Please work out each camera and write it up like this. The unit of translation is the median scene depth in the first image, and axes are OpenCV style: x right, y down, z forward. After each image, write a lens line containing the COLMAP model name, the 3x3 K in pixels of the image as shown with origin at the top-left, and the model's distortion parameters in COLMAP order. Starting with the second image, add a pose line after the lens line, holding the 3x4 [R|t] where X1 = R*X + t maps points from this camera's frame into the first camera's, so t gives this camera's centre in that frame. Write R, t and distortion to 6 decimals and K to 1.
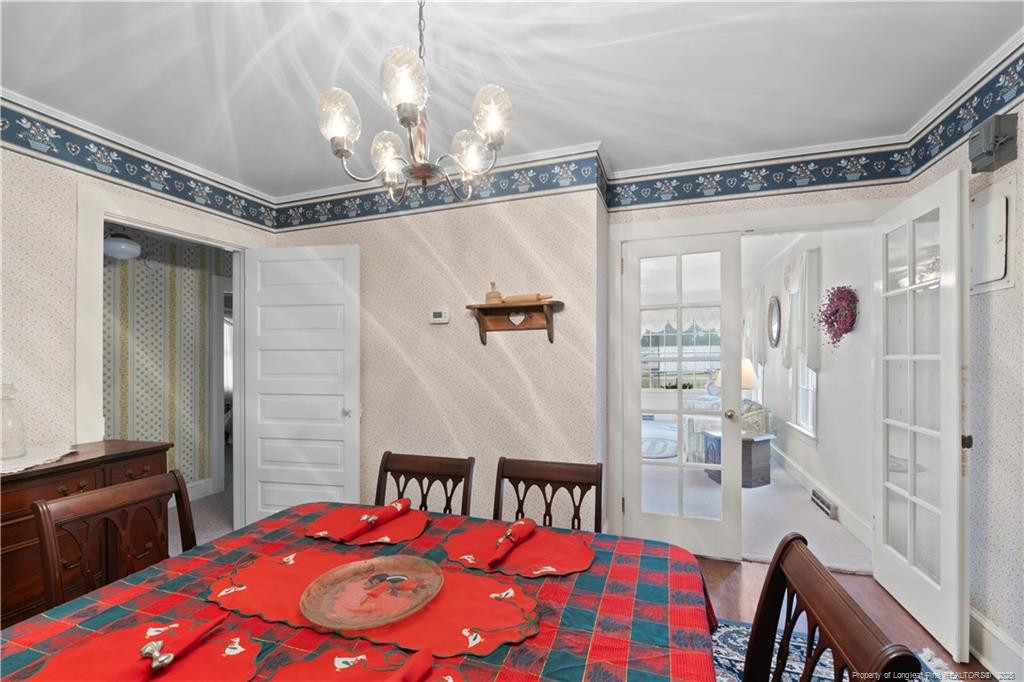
lens RADIAL K [[449.4, 0, 511.5], [0, 449.4, 349.4], [0, 0, 1]] dist [-0.005062, 0.000127]
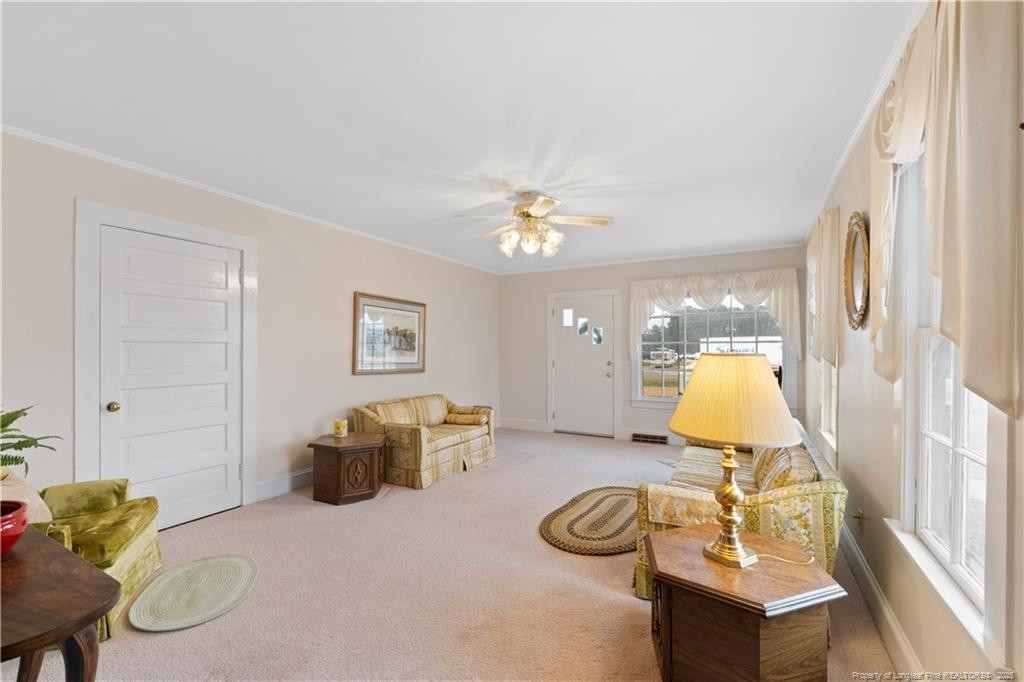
lens RADIAL K [[436.9, 0, 506.0], [0, 436.9, 348.8], [0, 0, 1]] dist [-0.015503, -0.000371]
pose [[0.983687, -0.003862, -0.179849, 0.346241], [0.006262, 0.999899, 0.012779, 0.008679], [0.179782, -0.013696, 0.983611, 0.557102]]
